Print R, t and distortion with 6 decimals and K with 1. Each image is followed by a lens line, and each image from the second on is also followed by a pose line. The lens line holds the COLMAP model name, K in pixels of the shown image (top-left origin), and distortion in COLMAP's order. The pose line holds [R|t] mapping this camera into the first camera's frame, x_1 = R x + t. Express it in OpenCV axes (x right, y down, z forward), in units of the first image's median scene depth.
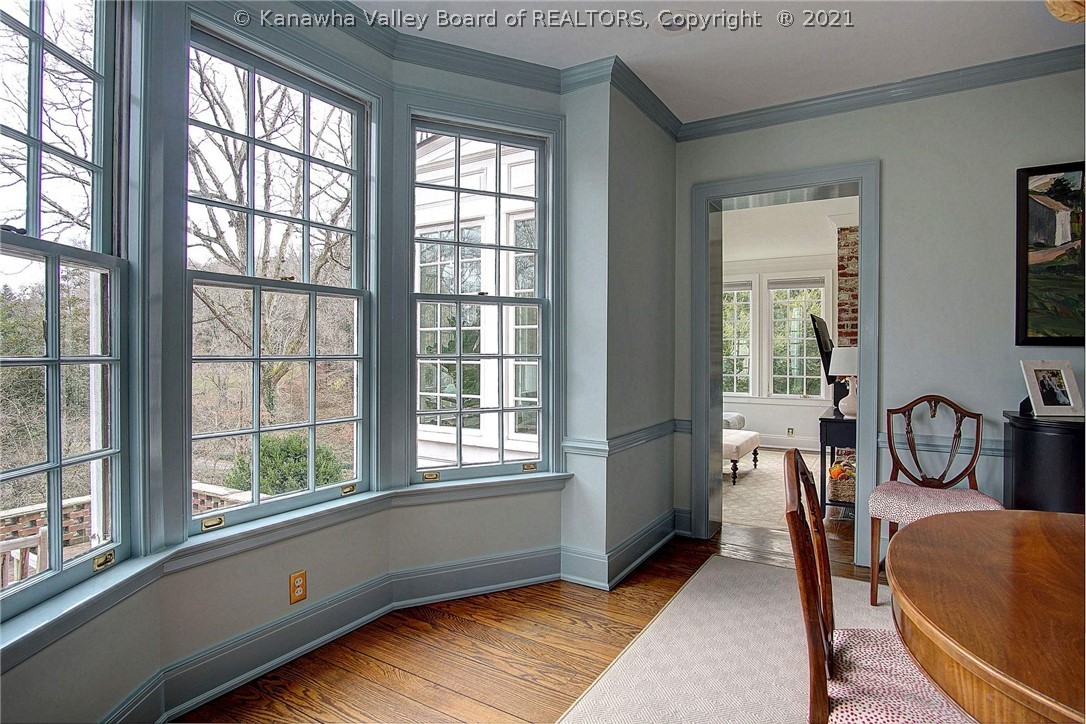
lens RADIAL K [[582.2, 0, 540.7], [0, 582.2, 357.7], [0, 0, 1]] dist [0.001374, 0.000062]
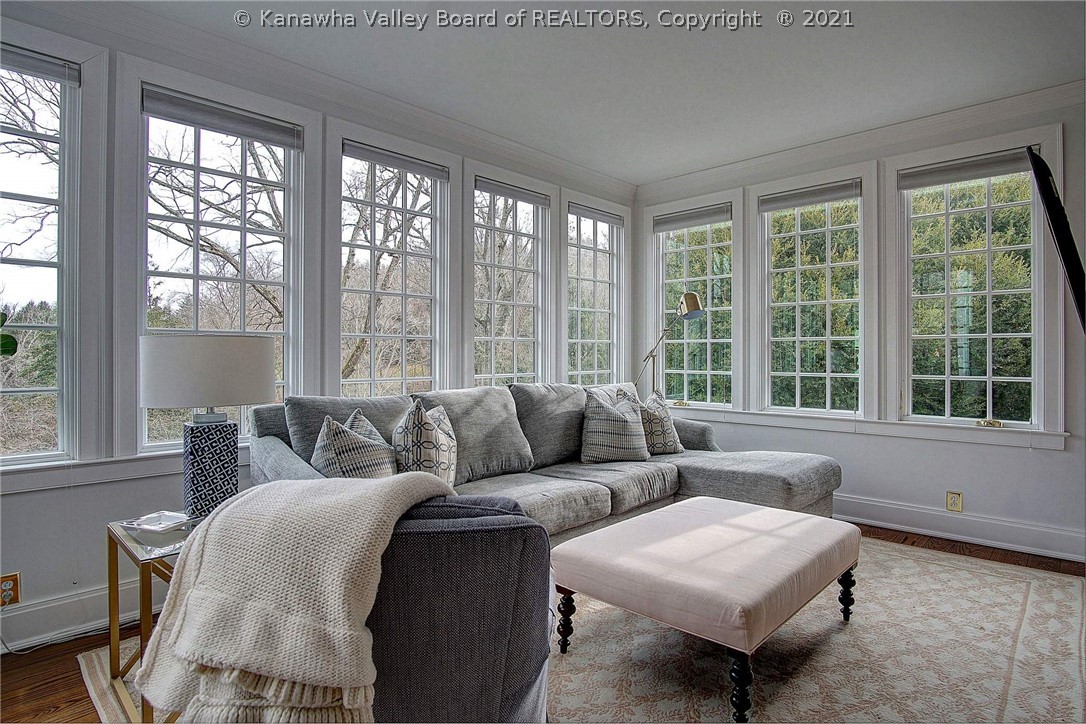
lens RADIAL K [[577.5, 0, 545.1], [0, 577.5, 356.1], [0, 0, 1]] dist [-0.004204, -0.000533]
pose [[0.977554, -0.000050, -0.210687, 0.215457], [-0.001251, 0.999981, -0.006042, 0.018671], [0.210683, 0.006170, 0.977535, 0.499539]]
